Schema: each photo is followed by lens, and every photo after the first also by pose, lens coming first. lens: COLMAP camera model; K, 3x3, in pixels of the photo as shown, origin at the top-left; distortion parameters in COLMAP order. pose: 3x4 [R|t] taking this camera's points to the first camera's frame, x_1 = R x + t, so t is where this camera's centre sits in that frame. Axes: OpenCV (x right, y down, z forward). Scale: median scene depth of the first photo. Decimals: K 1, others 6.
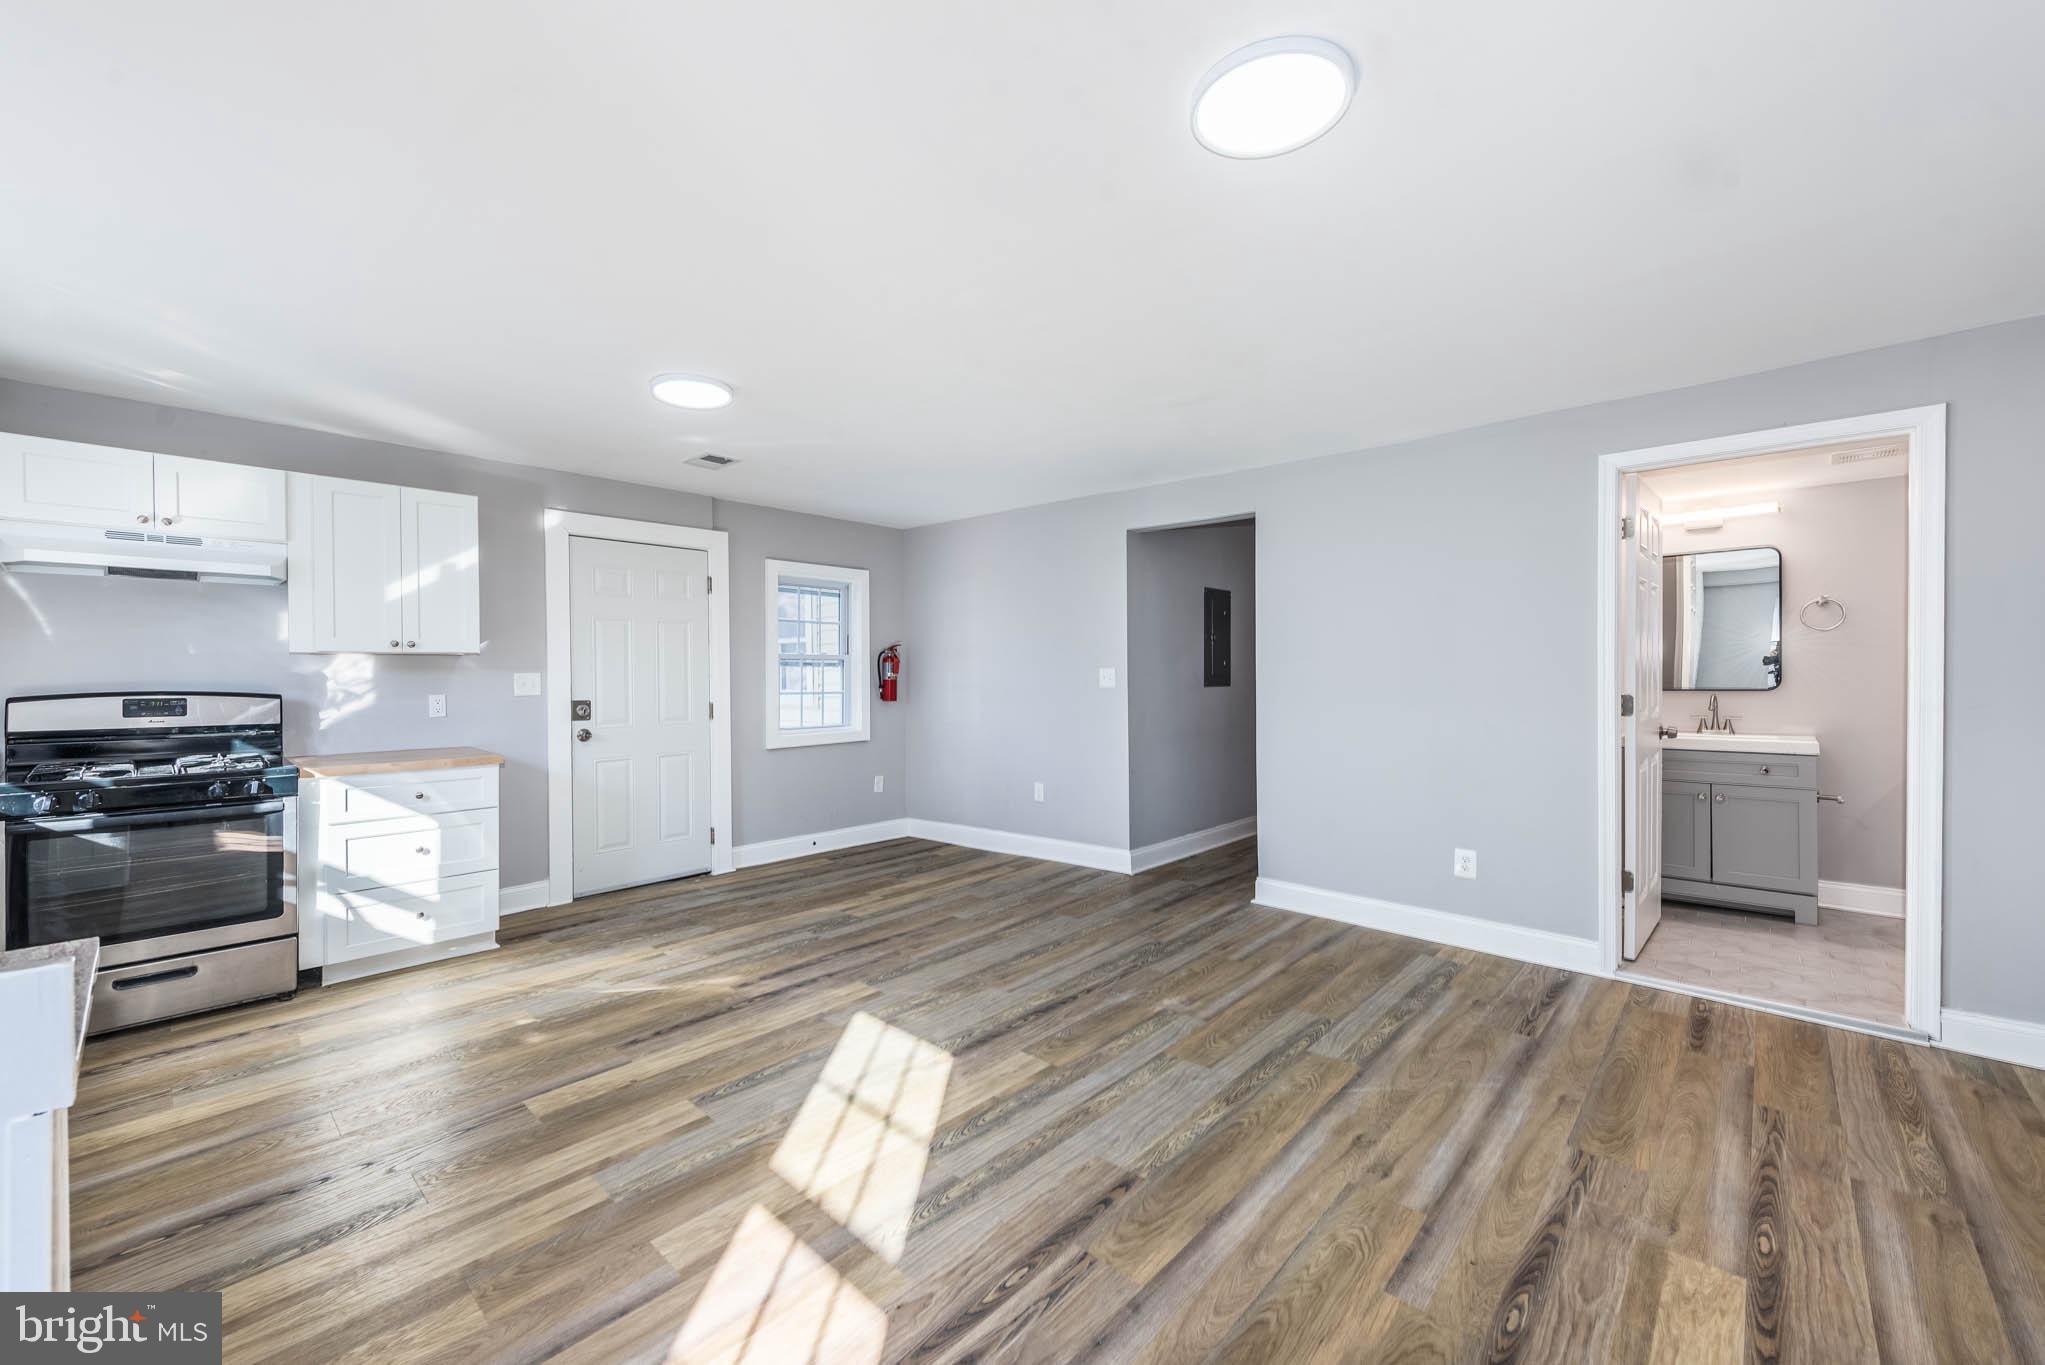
lens RADIAL K [[799.1, 0, 1022.5], [0, 799.1, 682.5], [0, 0, 1]] dist [0.017826, -0.000078]
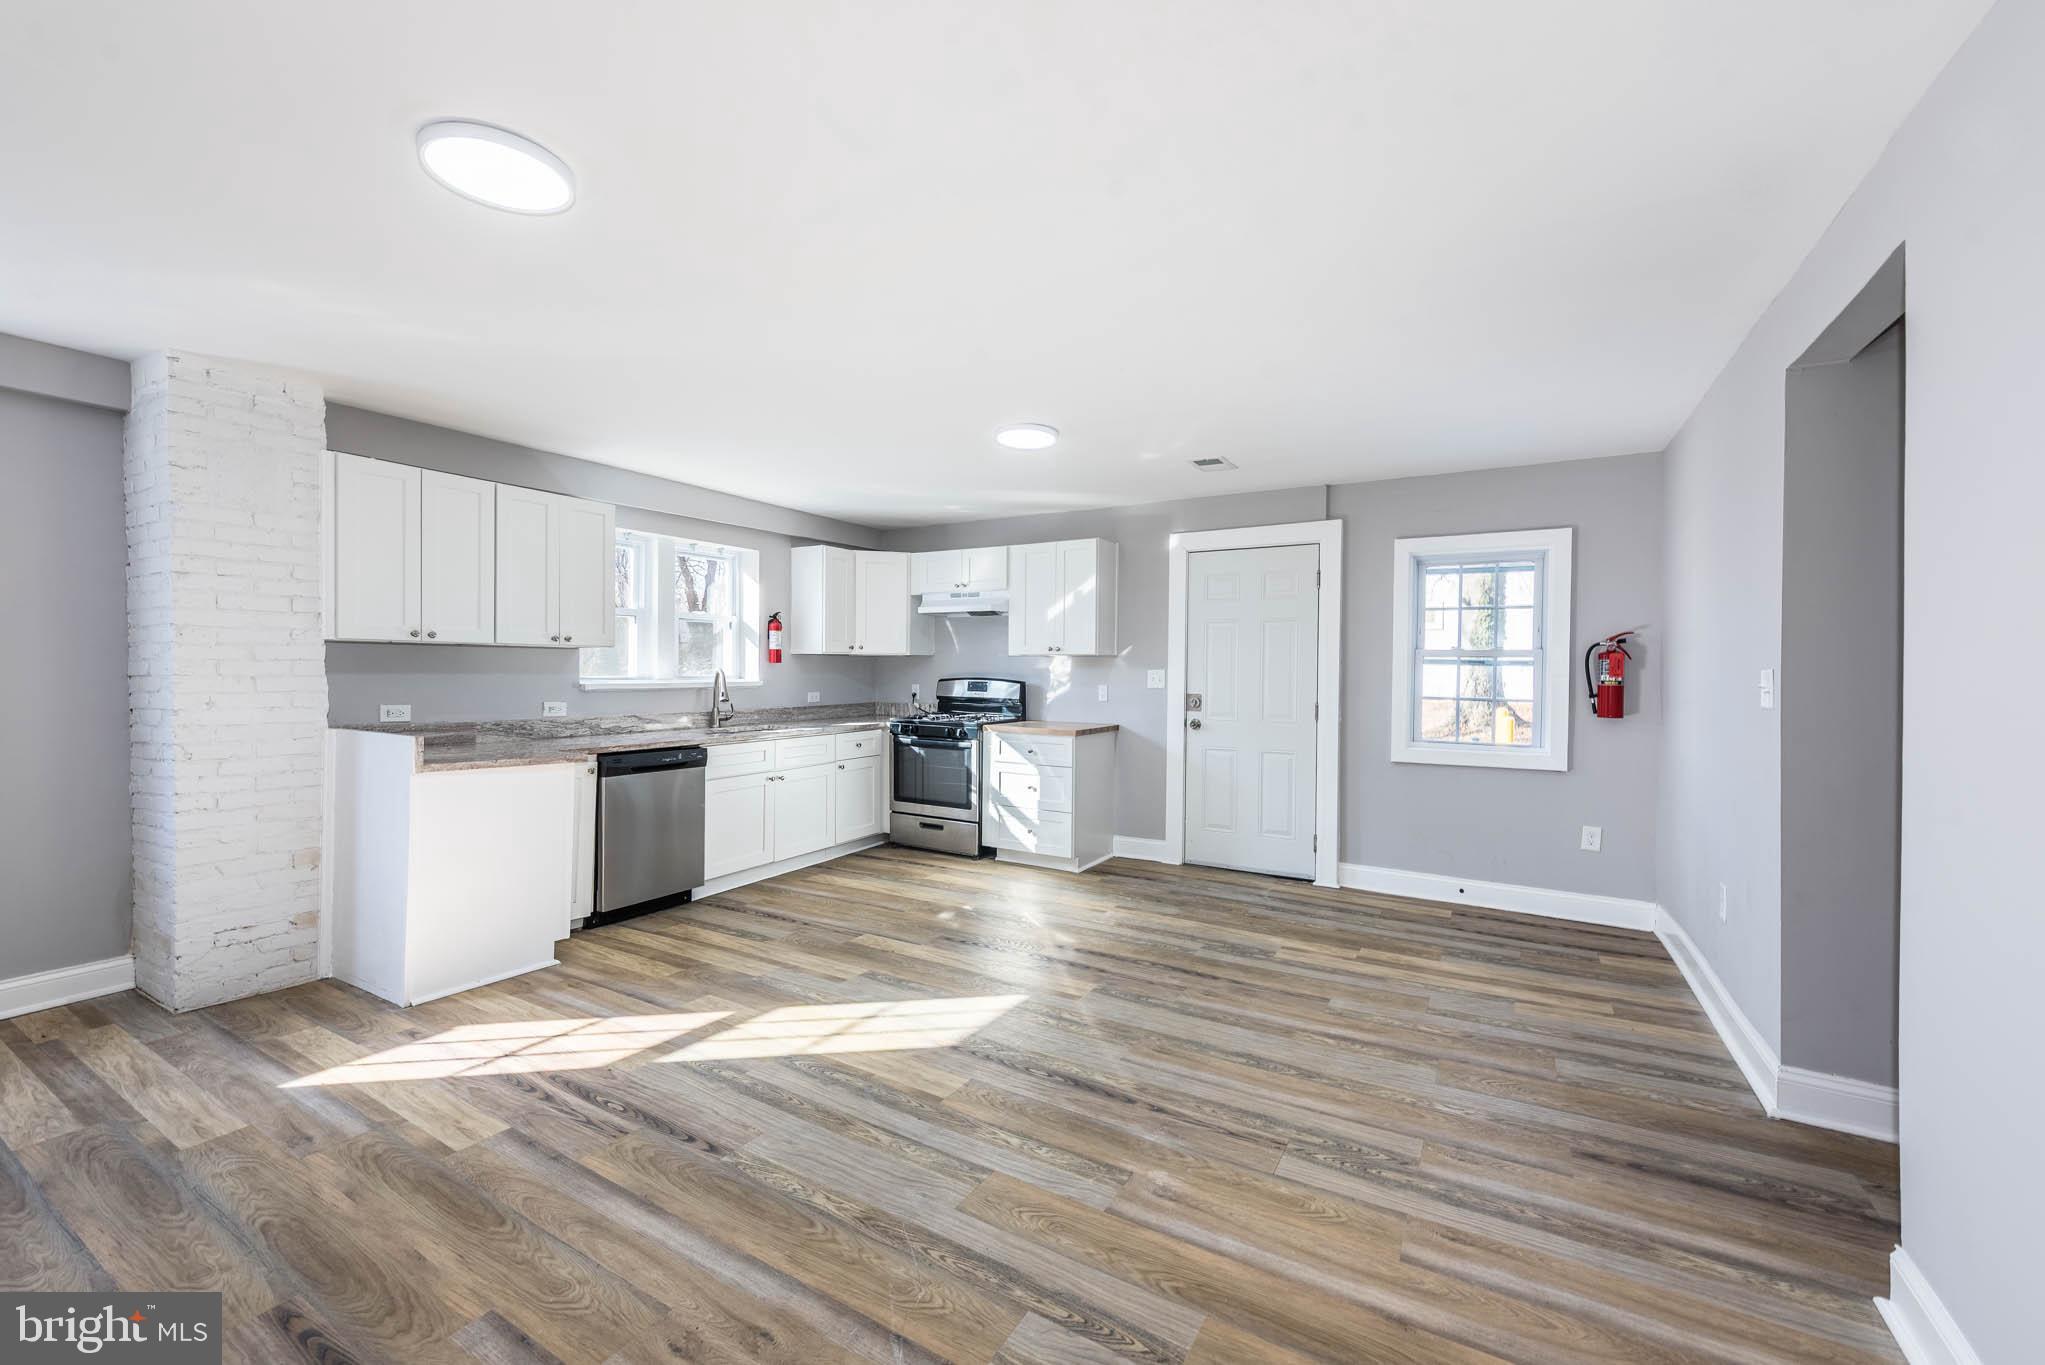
lens RADIAL K [[818.9, 0, 1008.0], [0, 818.9, 671.6], [0, 0, 1]] dist [0.013476, -0.000331]
pose [[0.203242, 0.008107, -0.979095, 0.762657], [-0.023191, 0.999725, 0.003464, -0.010542], [0.978854, 0.022002, 0.203374, 0.691213]]
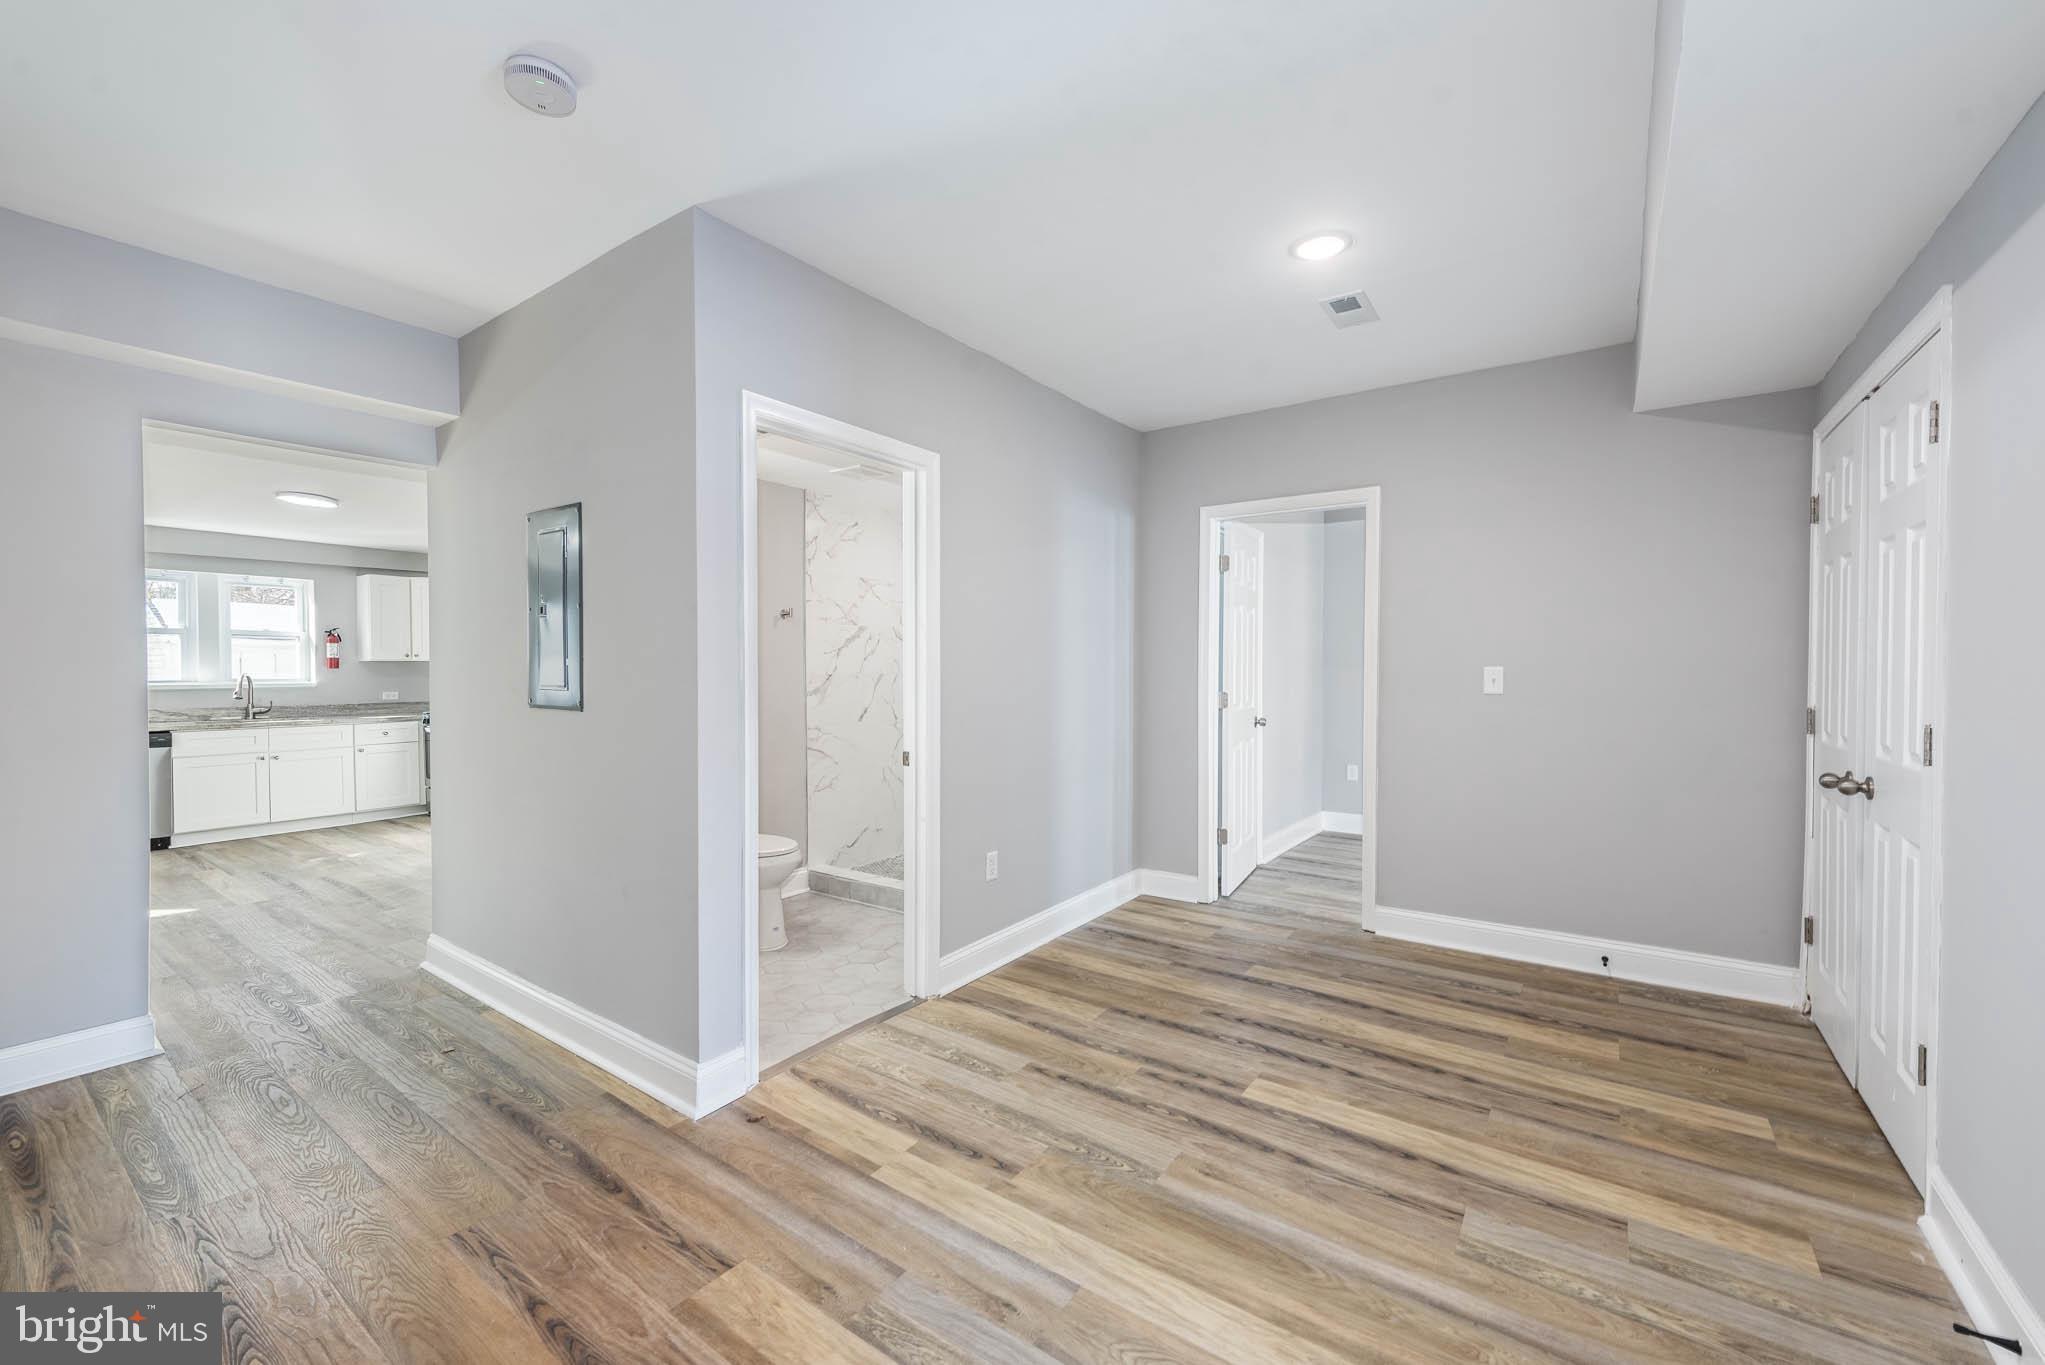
lens RADIAL K [[810.6, 0, 1022.5], [0, 810.6, 682.5], [0, 0, 1]] dist [0.007468, 0.000071]
pose [[0.112312, 0.032496, -0.993142, 1.359001], [-0.017433, 0.999376, 0.030728, -0.073616], [0.993520, 0.013862, 0.112808, 2.171935]]
